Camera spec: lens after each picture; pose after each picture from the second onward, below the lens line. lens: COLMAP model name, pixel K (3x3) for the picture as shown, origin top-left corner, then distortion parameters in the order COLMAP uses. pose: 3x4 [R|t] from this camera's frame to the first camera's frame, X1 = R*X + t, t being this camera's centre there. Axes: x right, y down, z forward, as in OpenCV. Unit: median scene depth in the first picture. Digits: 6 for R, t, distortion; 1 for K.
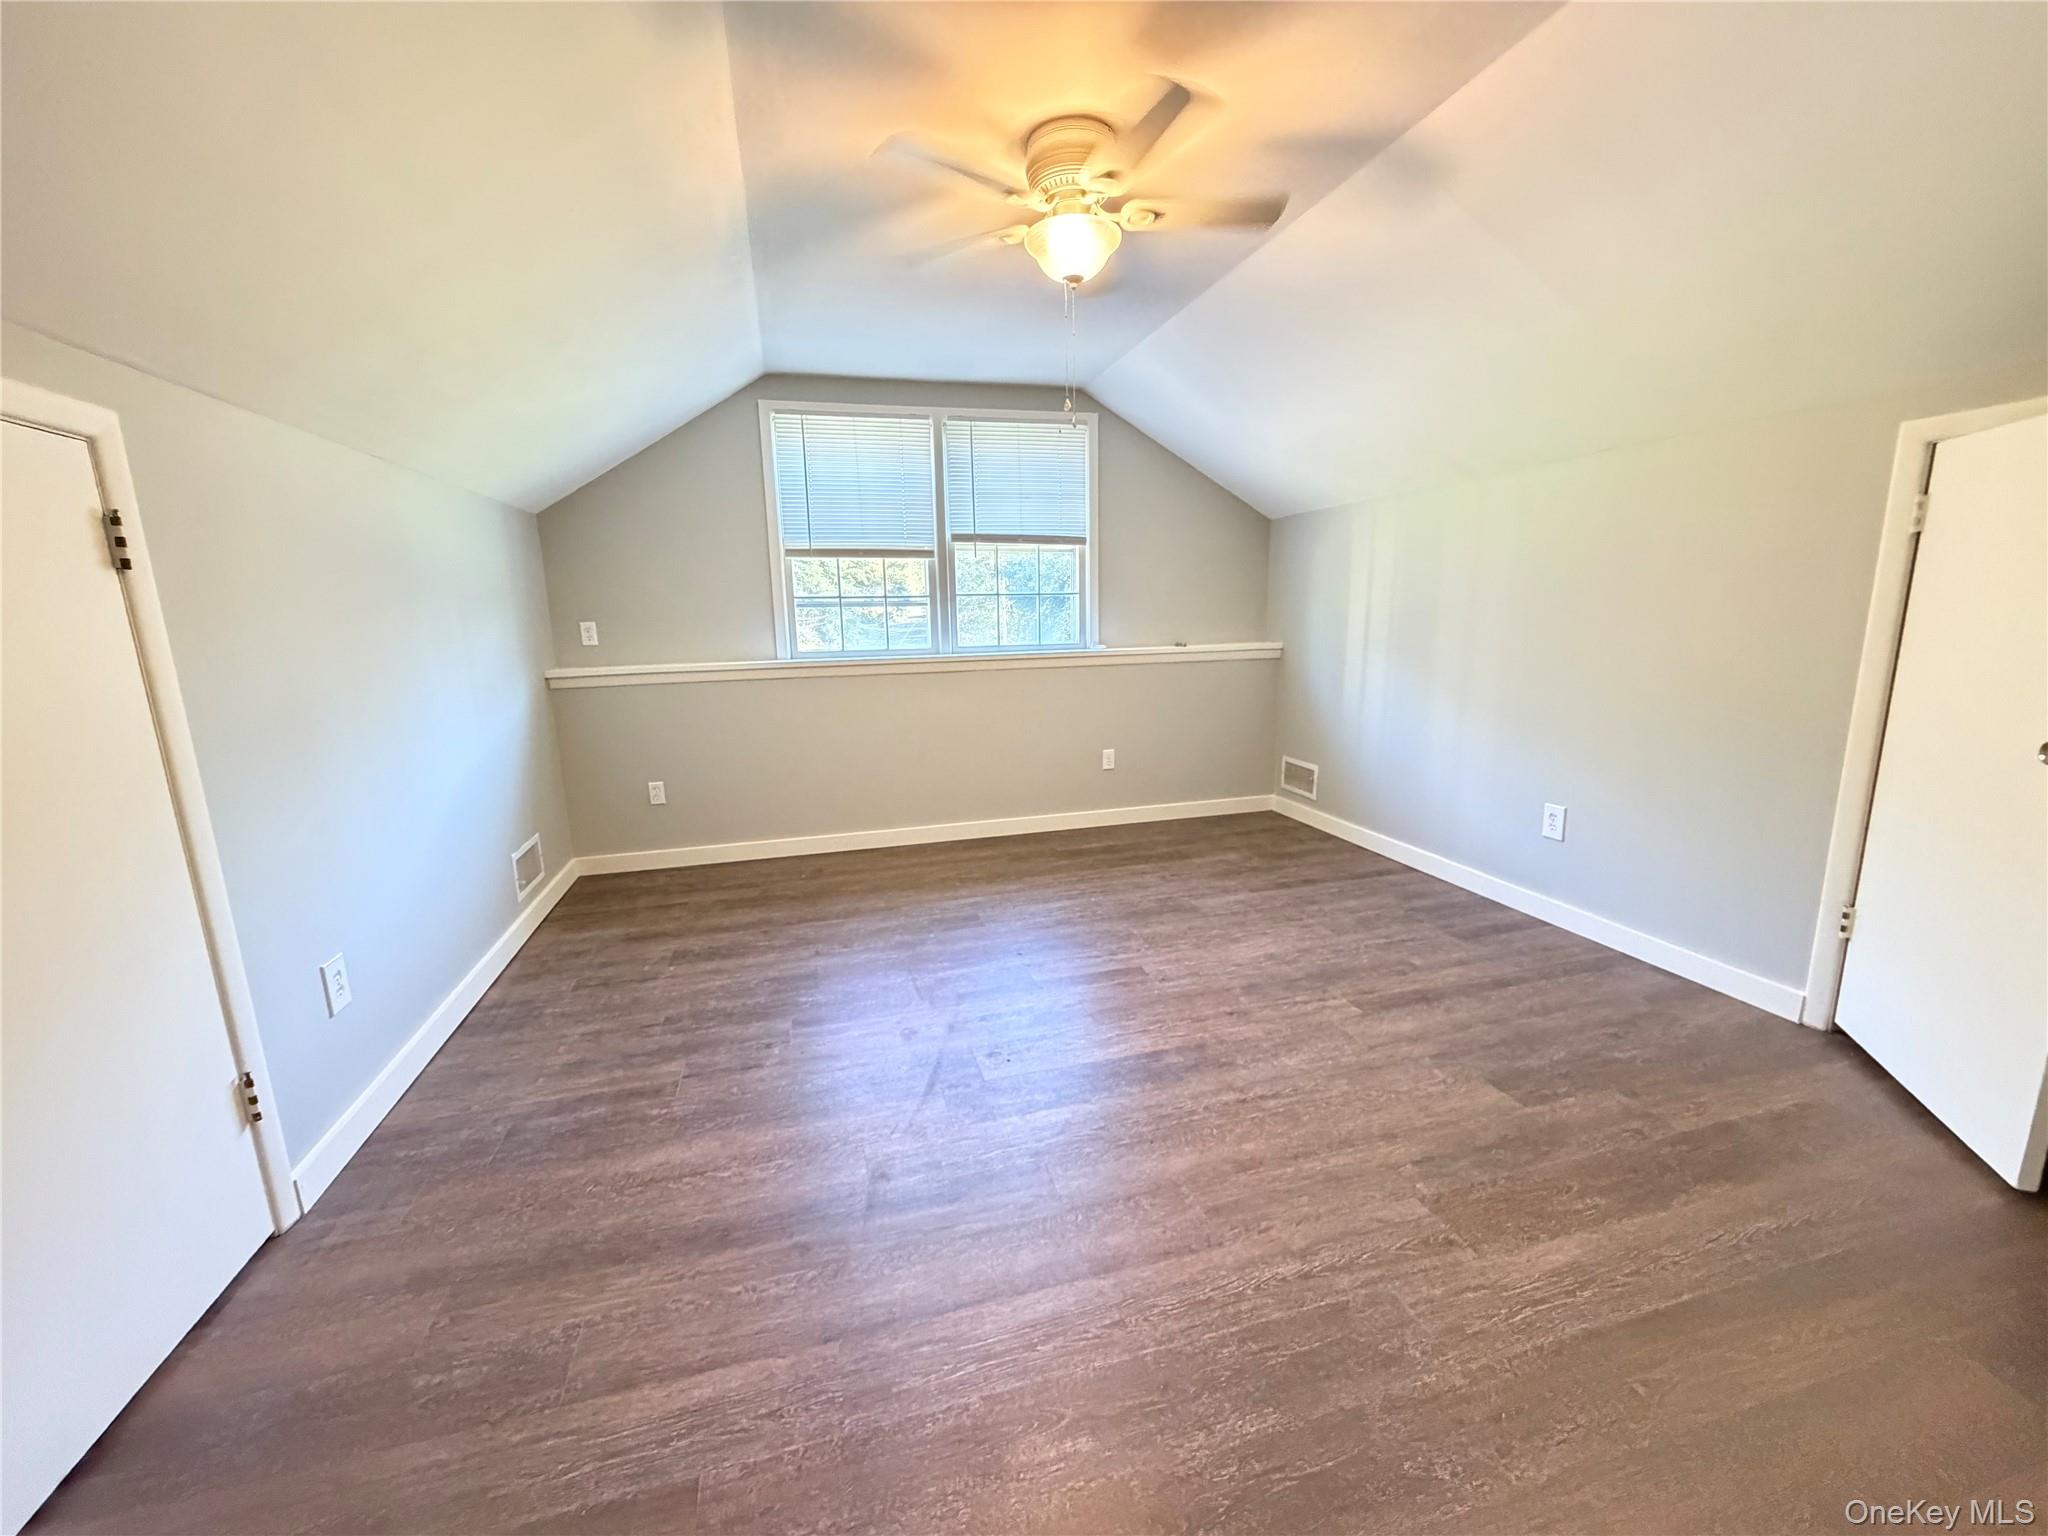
lens RADIAL K [[817.2, 0, 1026.6], [0, 817.2, 766.8], [0, 0, 1]] dist [0.011961, 0.000408]
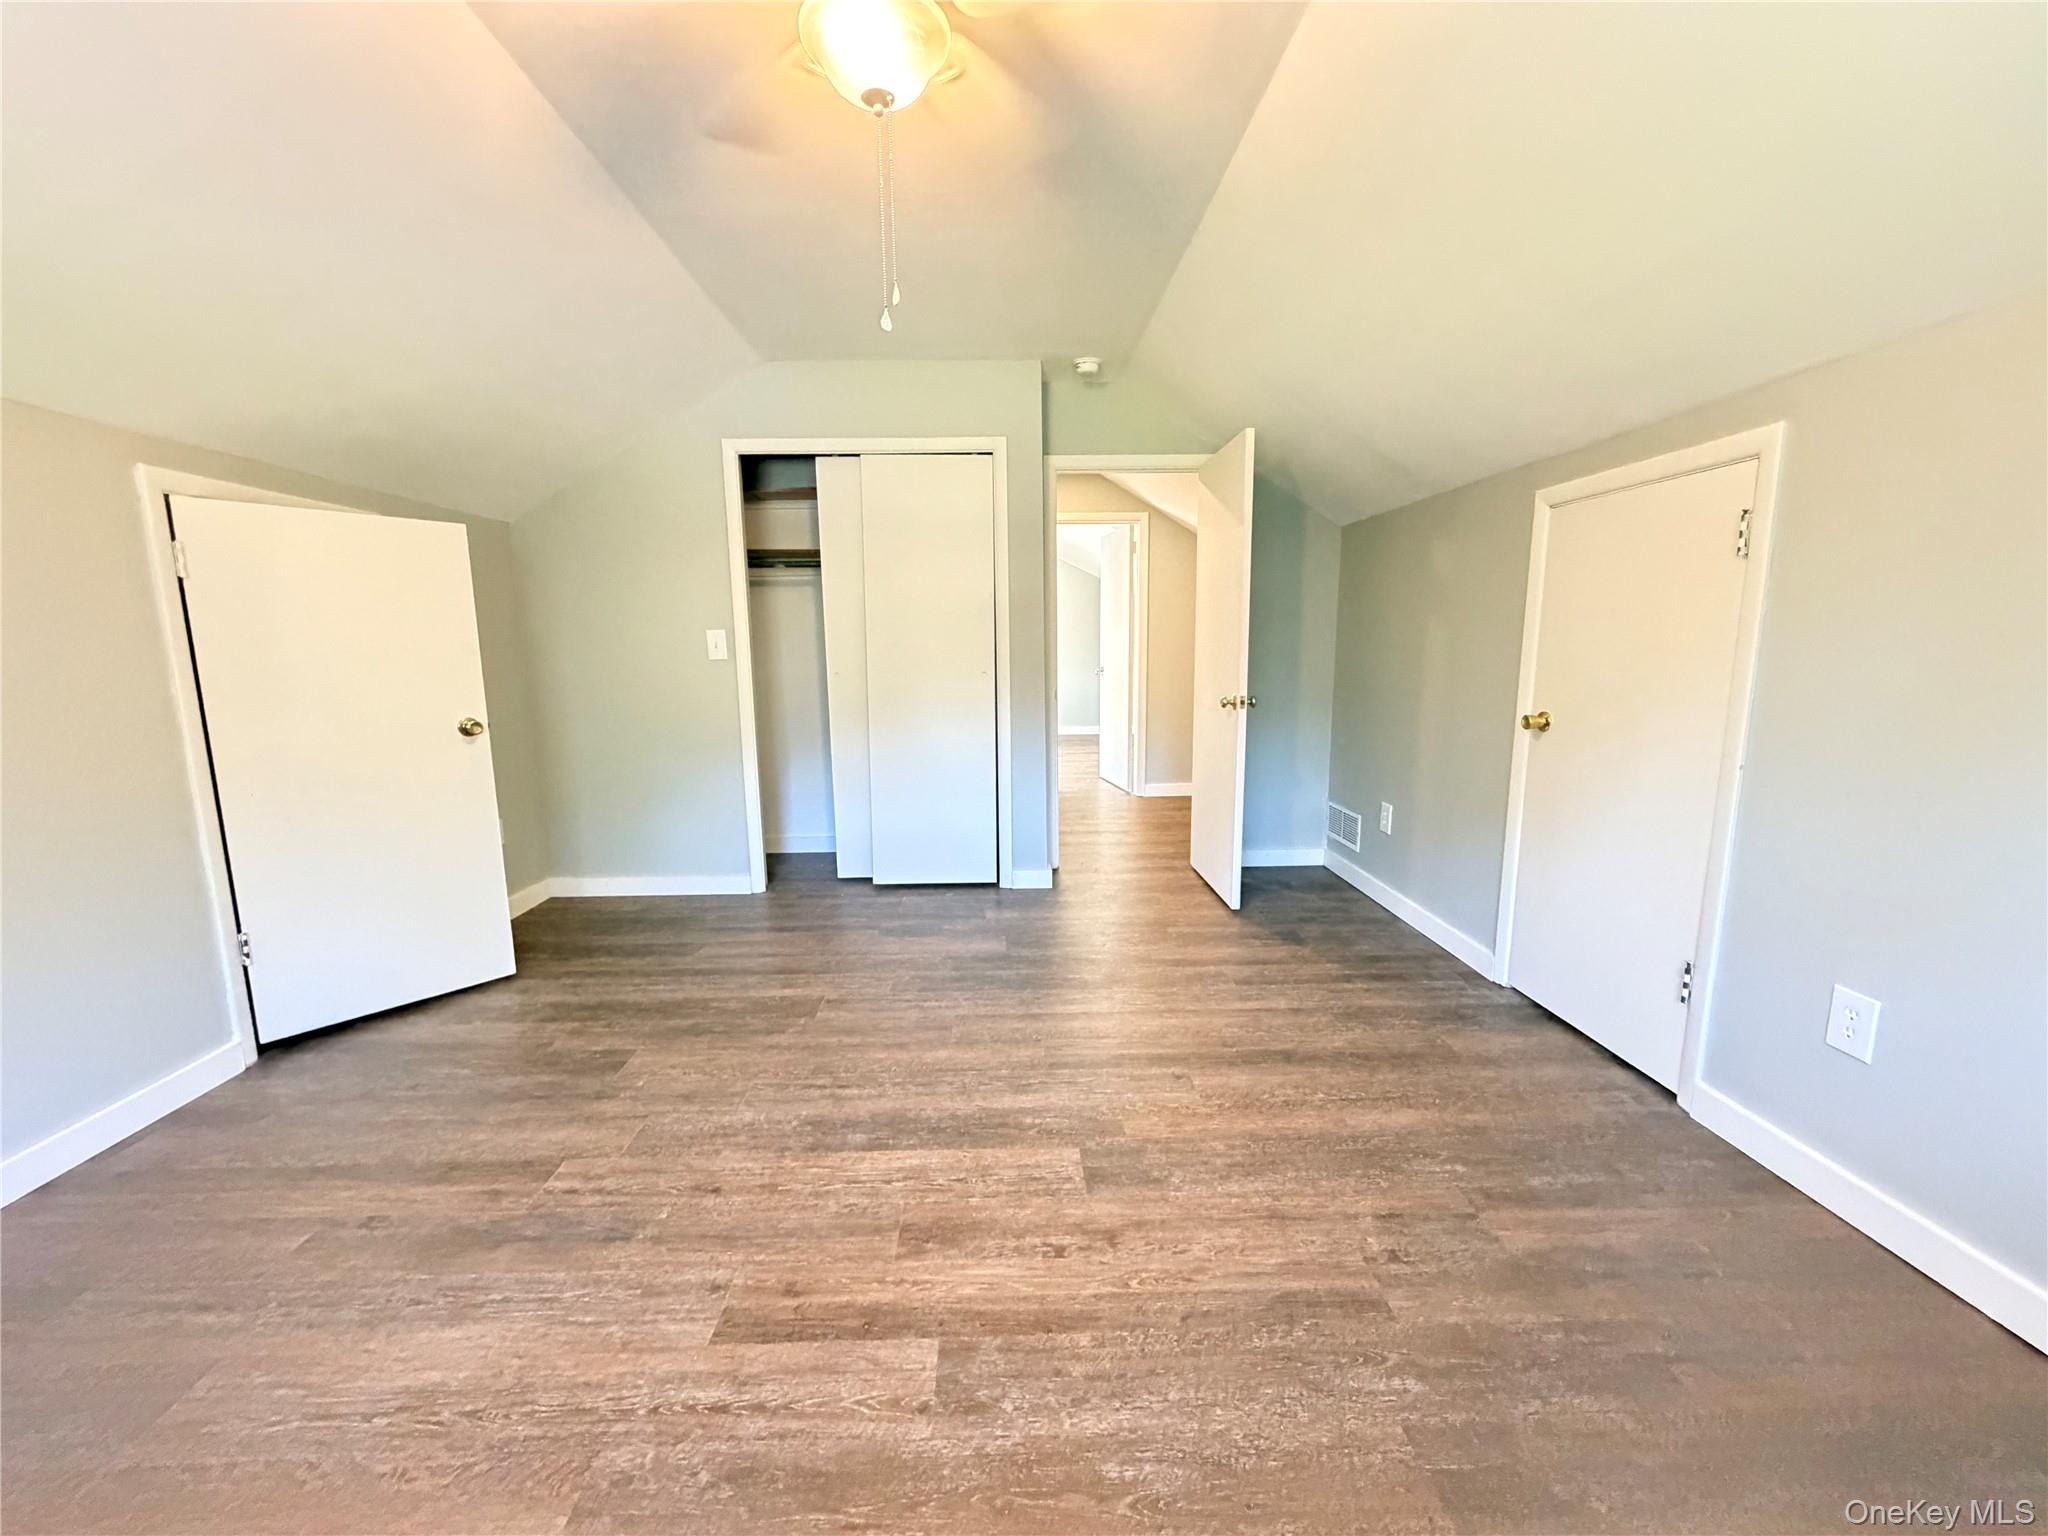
lens RADIAL K [[817.2, 0, 1021.6], [0, 817.2, 760.3], [0, 0, 1]] dist [0.011961, 0.000408]
pose [[-0.969705, 0.003094, 0.244259, -0.203316], [0.082295, 0.945606, 0.314734, -0.281637], [-0.229999, 0.325300, -0.917213, 1.653143]]
